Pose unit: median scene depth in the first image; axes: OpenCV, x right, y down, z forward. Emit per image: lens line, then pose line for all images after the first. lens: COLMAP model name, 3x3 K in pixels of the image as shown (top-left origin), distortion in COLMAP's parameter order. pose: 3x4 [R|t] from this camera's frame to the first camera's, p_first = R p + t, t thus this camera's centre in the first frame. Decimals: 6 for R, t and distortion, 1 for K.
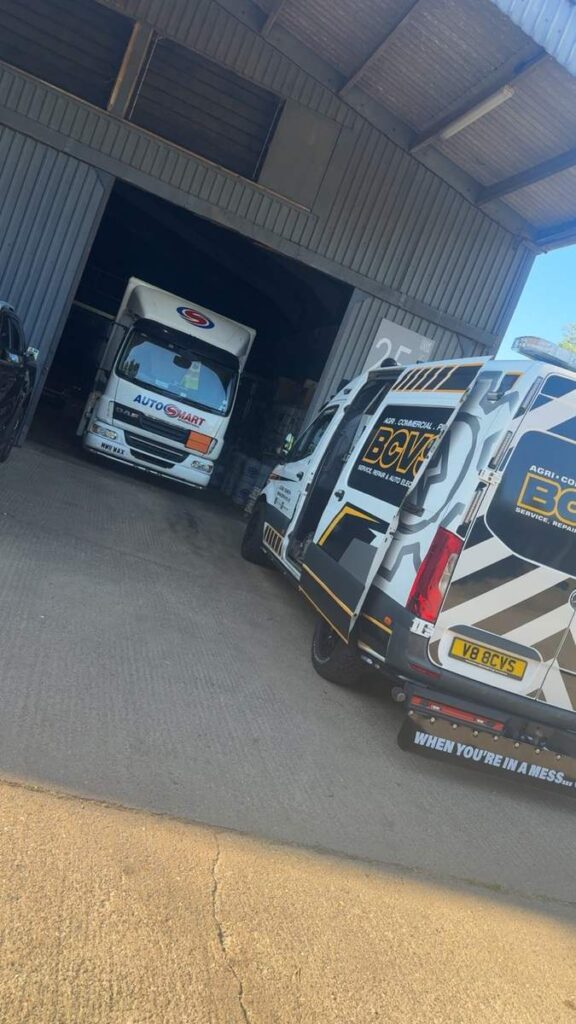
lens RADIAL K [[759.8, 0, 258.4], [0, 759.8, 508.6], [0, 0, 1]] dist [0.073695, -0.114512]
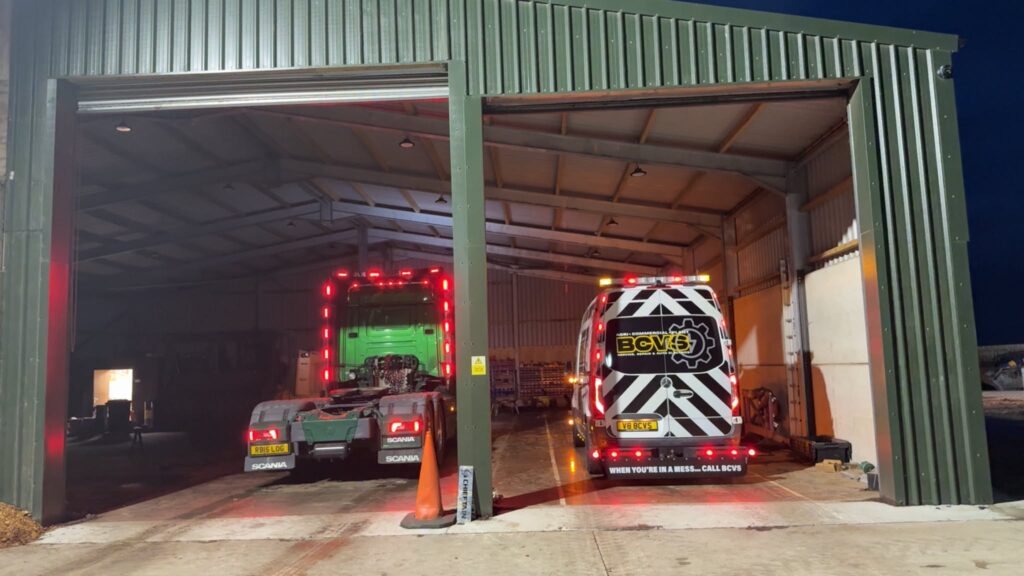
lens RADIAL K [[759.8, 0, 493.9], [0, 759.8, 264.9], [0, 0, 1]] dist [0.073695, -0.114512]
pose [[0.894459, -0.409157, -0.180369, 0.512656], [0.340546, 0.884744, -0.318209, 0.341598], [0.289778, 0.223201, 0.930704, -1.173943]]
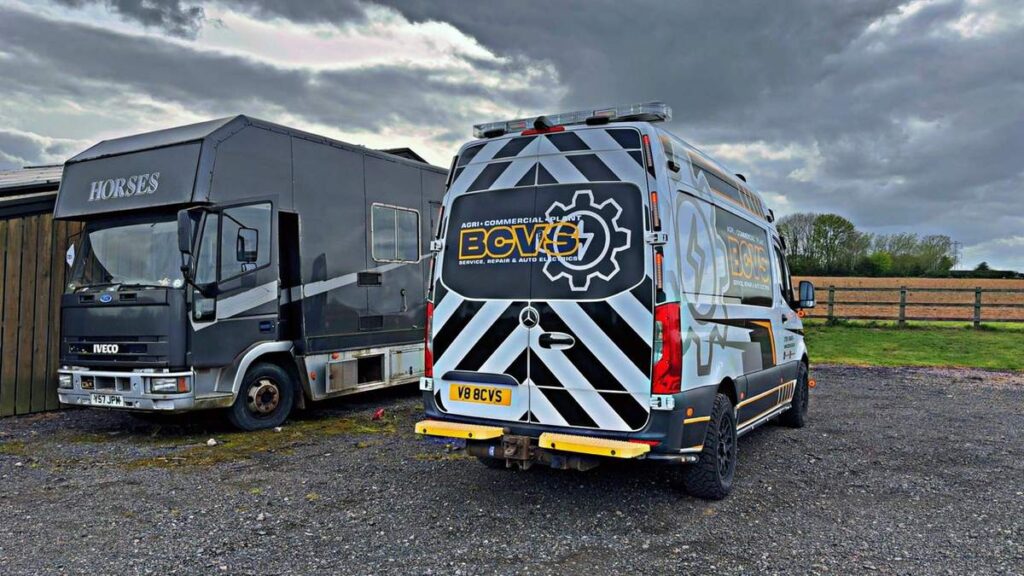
lens RADIAL K [[759.8, 0, 504.0], [0, 759.8, 271.6], [0, 0, 1]] dist [0.073695, -0.114512]
pose [[0.690948, -0.370044, -0.621015, 1.092219], [0.182920, 0.920593, -0.345034, 0.424534], [0.699379, 0.124804, 0.703770, 0.223795]]
